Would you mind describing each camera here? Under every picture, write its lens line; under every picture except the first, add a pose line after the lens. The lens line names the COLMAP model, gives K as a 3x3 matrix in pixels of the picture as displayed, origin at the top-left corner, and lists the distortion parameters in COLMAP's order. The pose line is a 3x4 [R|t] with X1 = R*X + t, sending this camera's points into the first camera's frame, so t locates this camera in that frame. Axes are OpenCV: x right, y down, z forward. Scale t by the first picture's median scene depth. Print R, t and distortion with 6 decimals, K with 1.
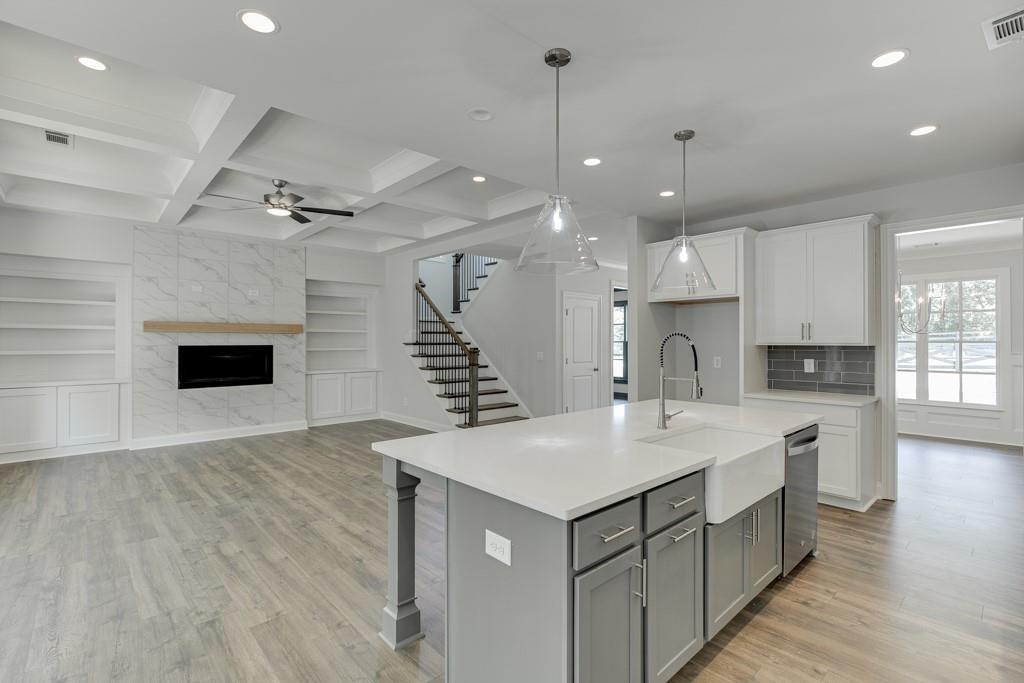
lens RADIAL K [[470.3, 0, 510.4], [0, 470.3, 339.3], [0, 0, 1]] dist [-0.004522, -0.000174]
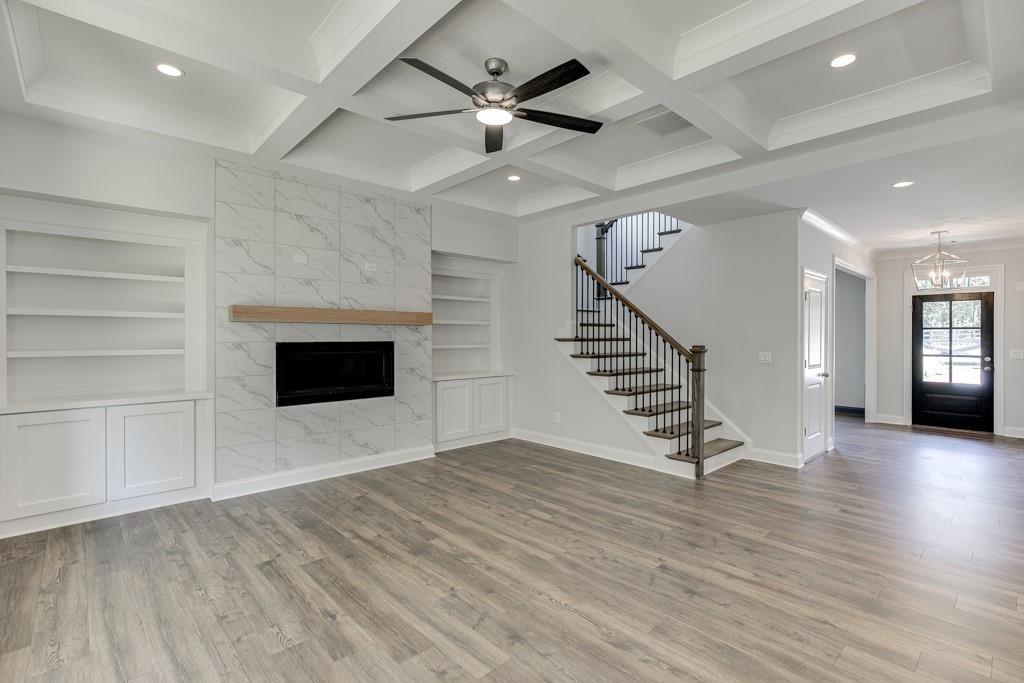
lens RADIAL K [[470.3, 0, 514.3], [0, 470.3, 341.1], [0, 0, 1]] dist [-0.004522, -0.000174]
pose [[0.999935, 0.000789, 0.011387, -0.342746], [-0.000955, 0.999894, 0.014553, 0.001327], [-0.011374, -0.014563, 0.999829, 0.293837]]
